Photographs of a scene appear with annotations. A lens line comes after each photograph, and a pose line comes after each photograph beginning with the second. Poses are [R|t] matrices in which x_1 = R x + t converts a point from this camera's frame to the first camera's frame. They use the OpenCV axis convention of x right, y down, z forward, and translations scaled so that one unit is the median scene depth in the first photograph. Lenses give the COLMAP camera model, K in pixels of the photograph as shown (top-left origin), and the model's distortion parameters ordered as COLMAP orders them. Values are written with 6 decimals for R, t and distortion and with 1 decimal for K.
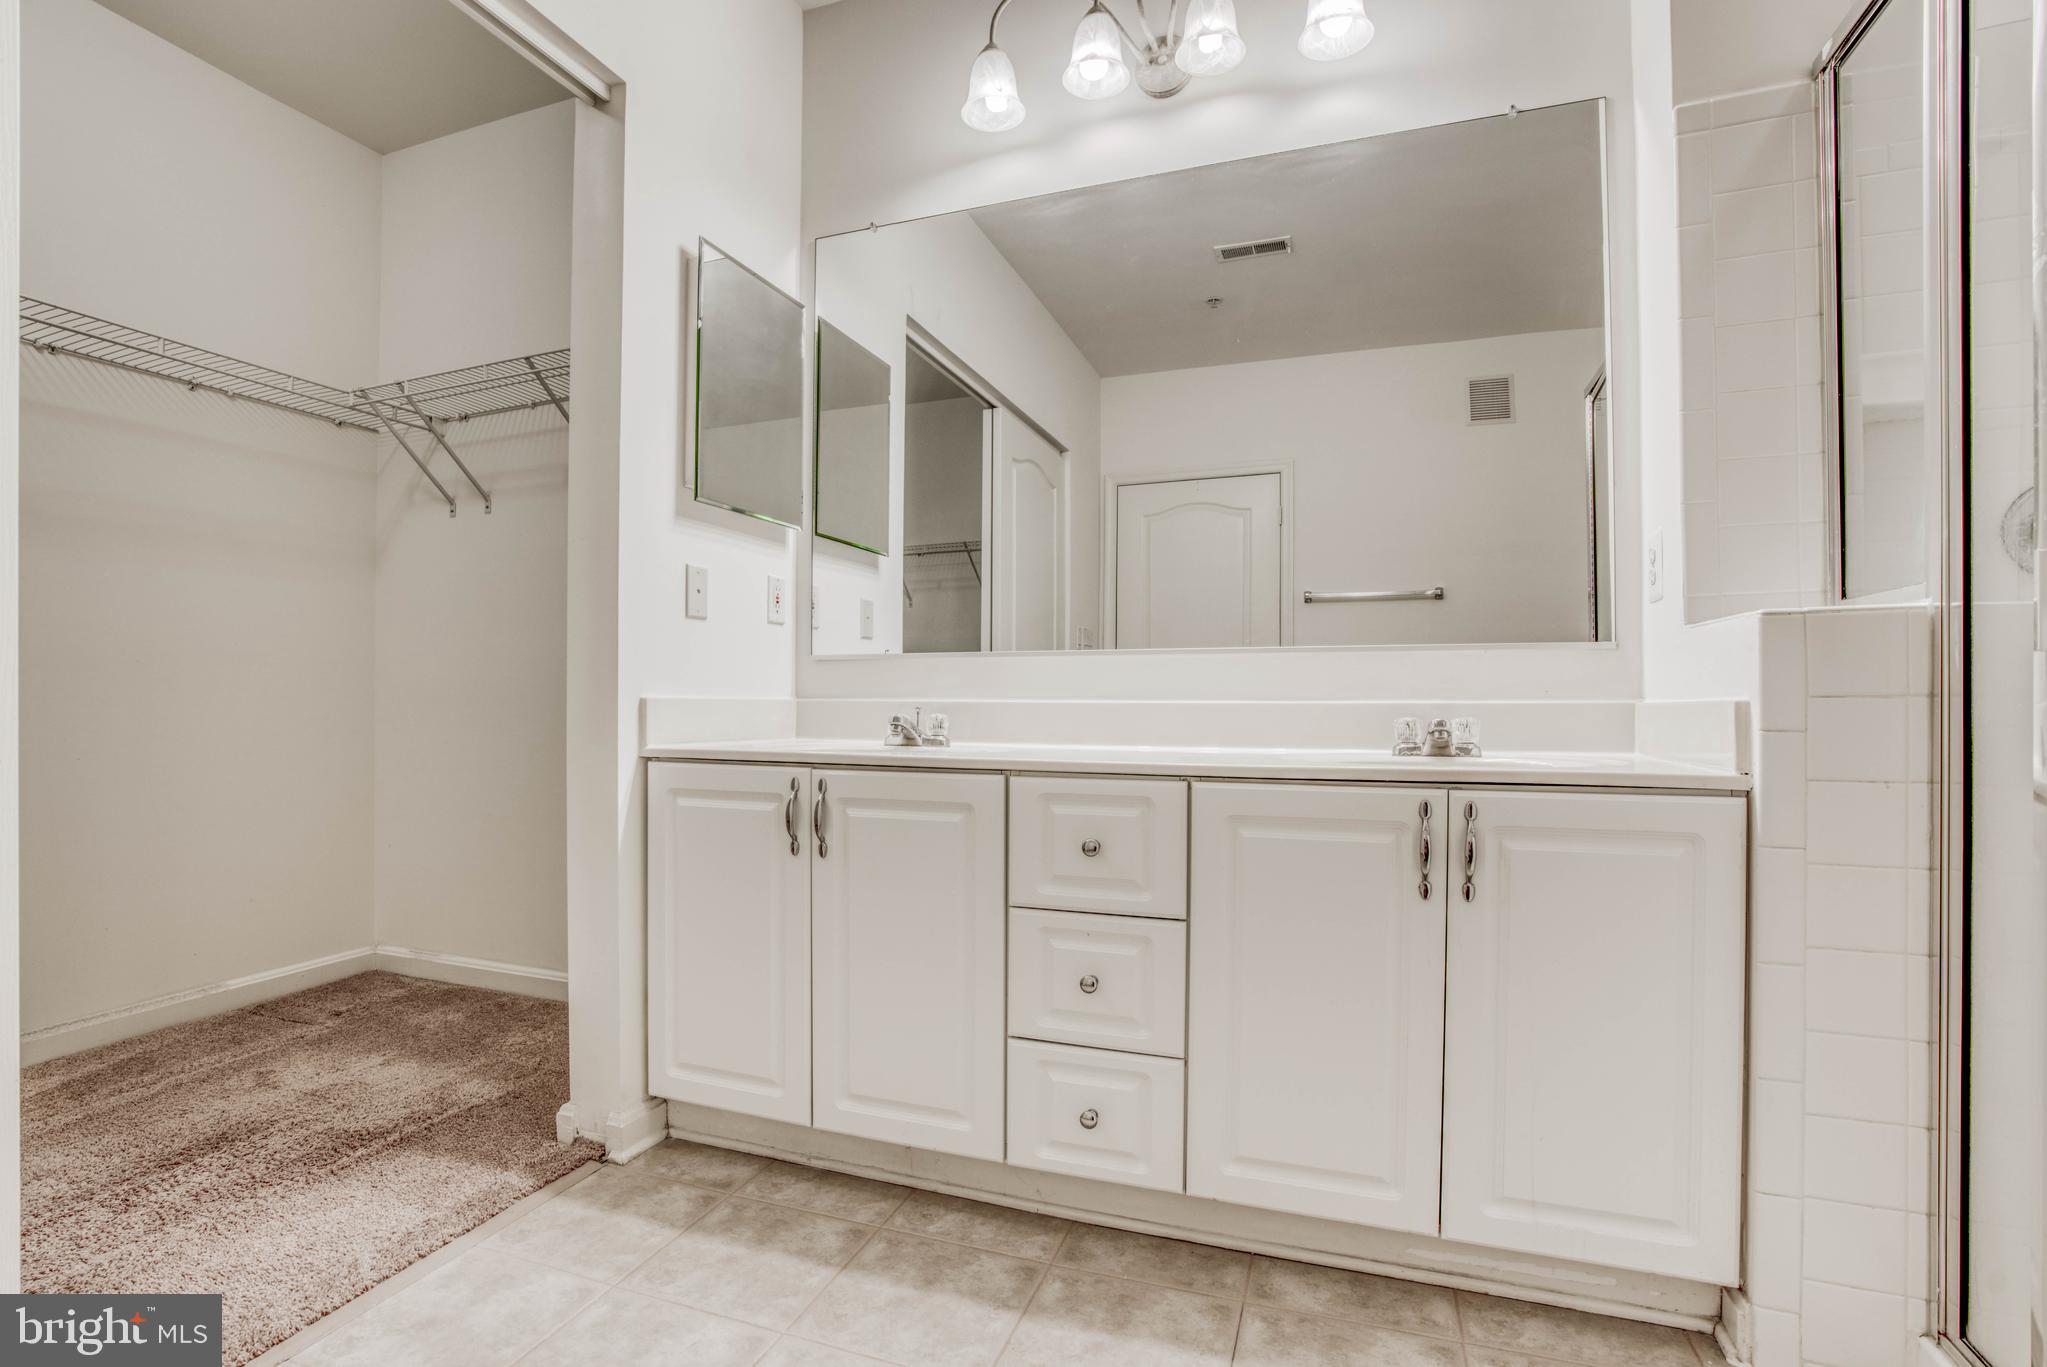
lens RADIAL K [[946.8, 0, 1007.7], [0, 946.8, 700.3], [0, 0, 1]] dist [-0.062154, 0.015647]
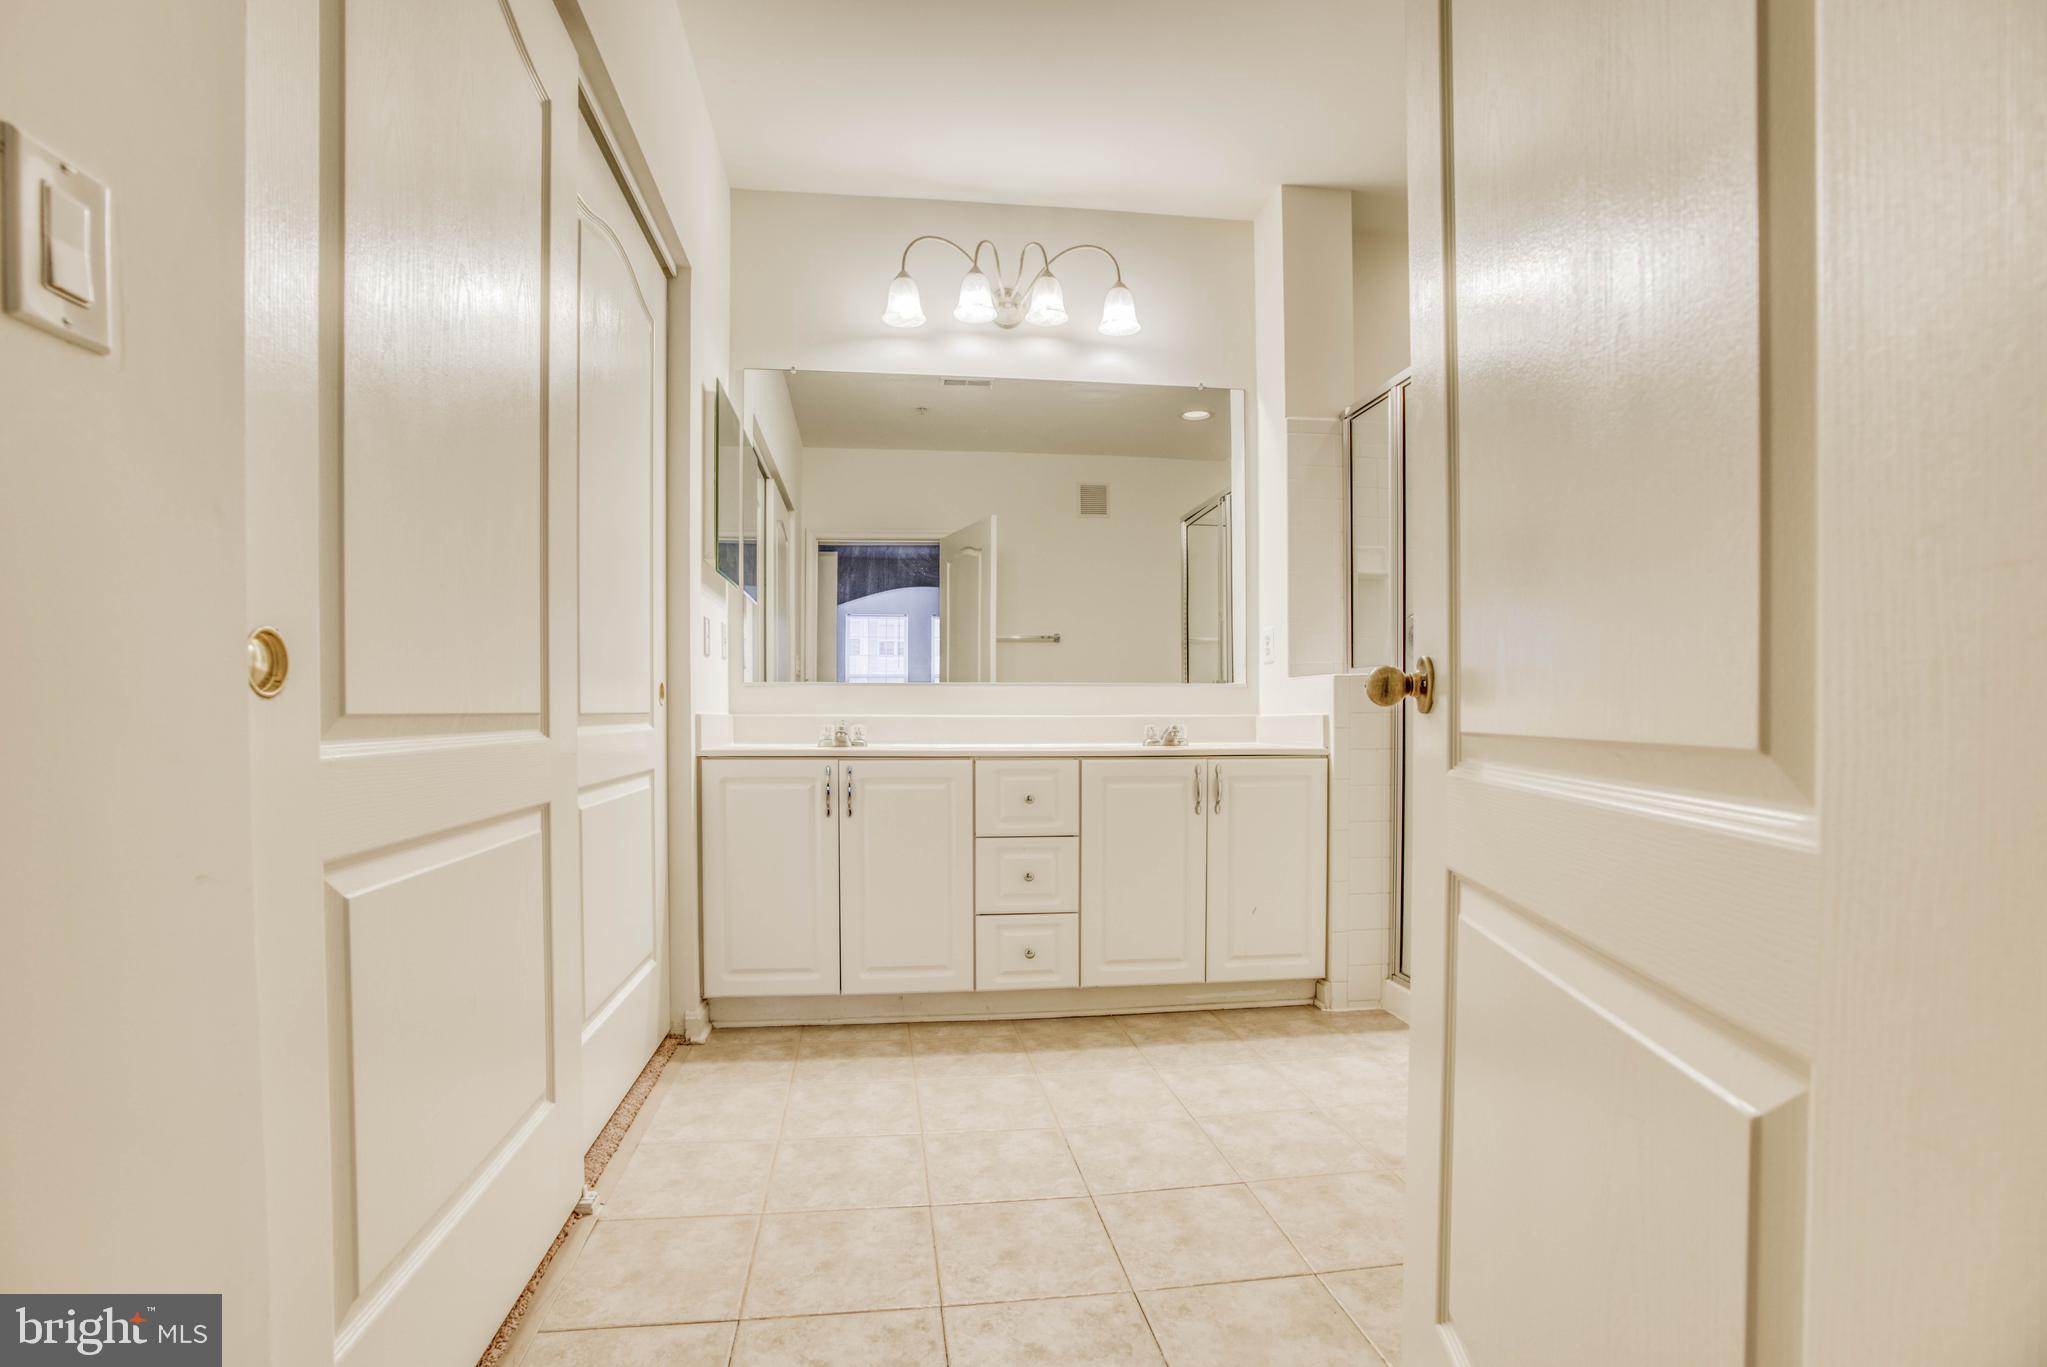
lens RADIAL K [[946.8, 0, 968.2], [0, 946.8, 731.1], [0, 0, 1]] dist [-0.062154, 0.015647]
pose [[0.891376, -0.008698, 0.453181, -0.789652], [0.000110, 0.999820, 0.018973, -0.003667], [-0.453264, -0.016862, 0.891217, -0.506504]]
